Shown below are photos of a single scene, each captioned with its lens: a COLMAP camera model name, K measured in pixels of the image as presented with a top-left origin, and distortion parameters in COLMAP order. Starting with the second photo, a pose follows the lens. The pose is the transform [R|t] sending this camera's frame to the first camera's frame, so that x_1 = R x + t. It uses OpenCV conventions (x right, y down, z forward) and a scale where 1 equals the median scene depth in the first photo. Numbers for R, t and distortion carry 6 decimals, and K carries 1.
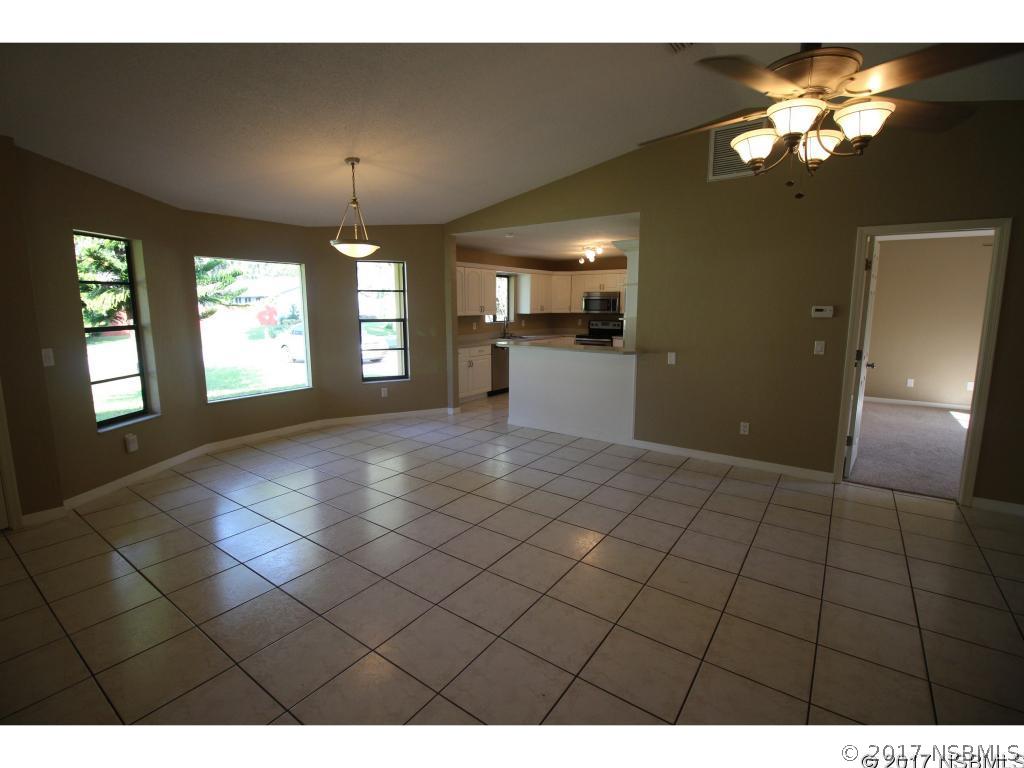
lens RADIAL K [[472.9, 0, 510.9], [0, 472.9, 376.7], [0, 0, 1]] dist [0.000375, -0.012544]
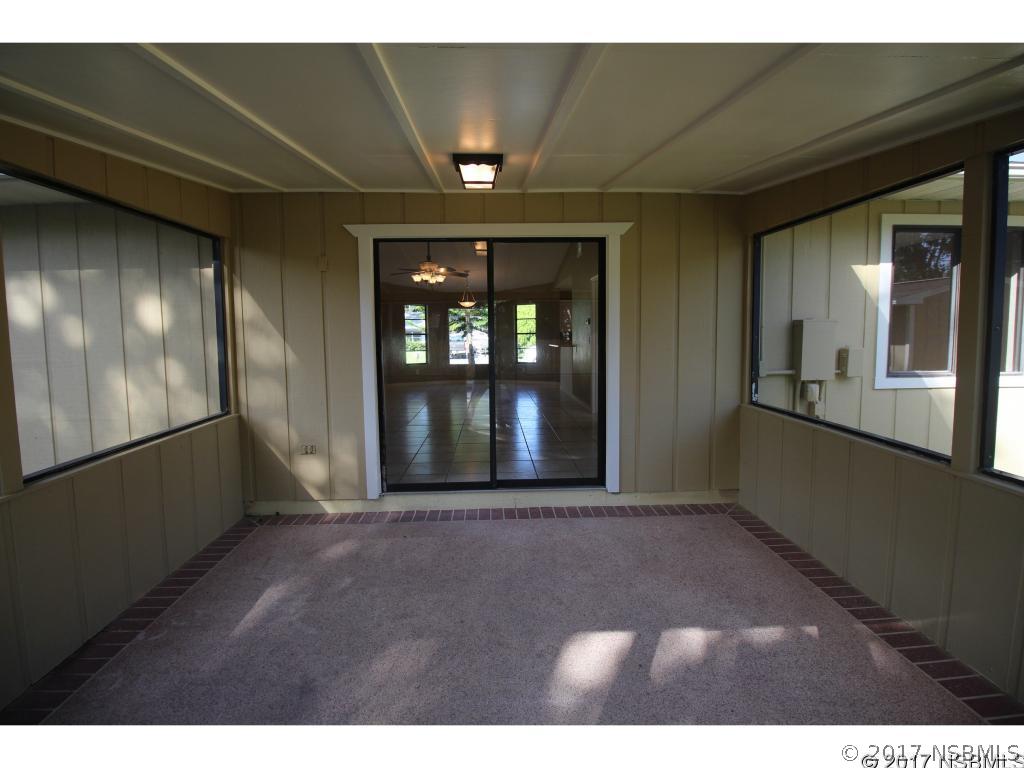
lens RADIAL K [[462.5, 0, 522.6], [0, 462.5, 371.8], [0, 0, 1]] dist [0.001541, -0.009473]
pose [[0.646416, 0.055528, -0.760962, 1.192671], [-0.106325, 0.994173, -0.017775, 0.076001], [0.755540, 0.092399, 0.648553, -0.260120]]
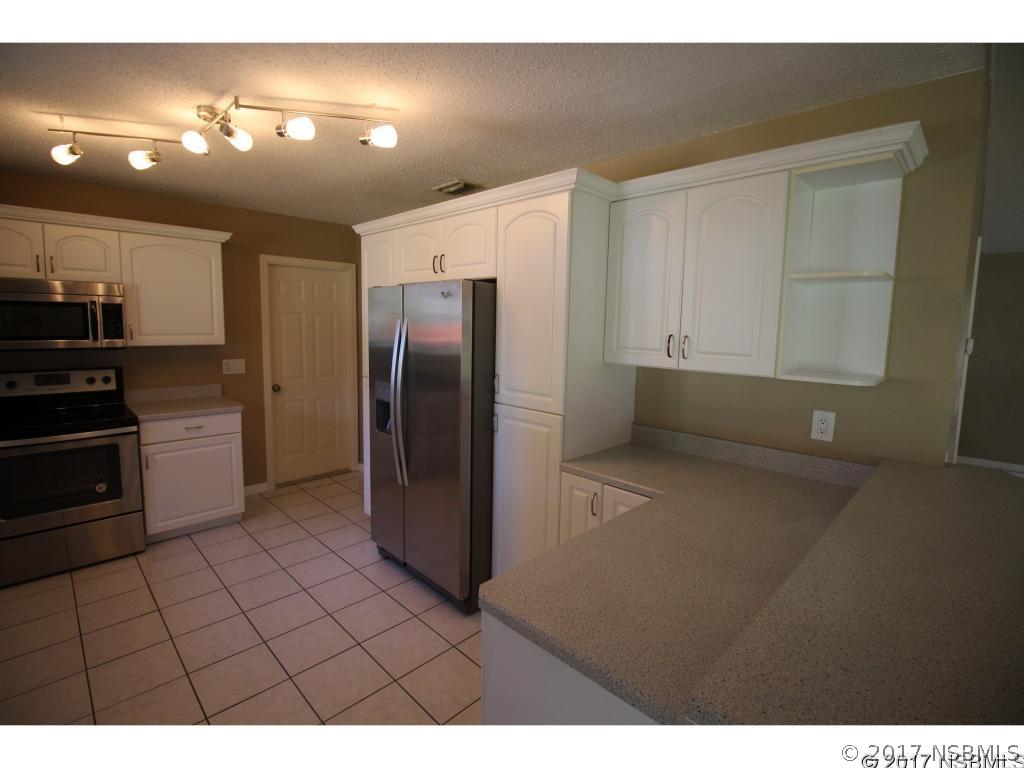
lens RADIAL K [[472.9, 0, 510.9], [0, 472.9, 376.7], [0, 0, 1]] dist [0.000375, -0.012544]
pose [[0.152442, -0.106416, 0.982567, -0.098558], [0.130490, 0.987650, 0.086722, -0.150382], [-0.979660, 0.114995, 0.164446, 0.959470]]
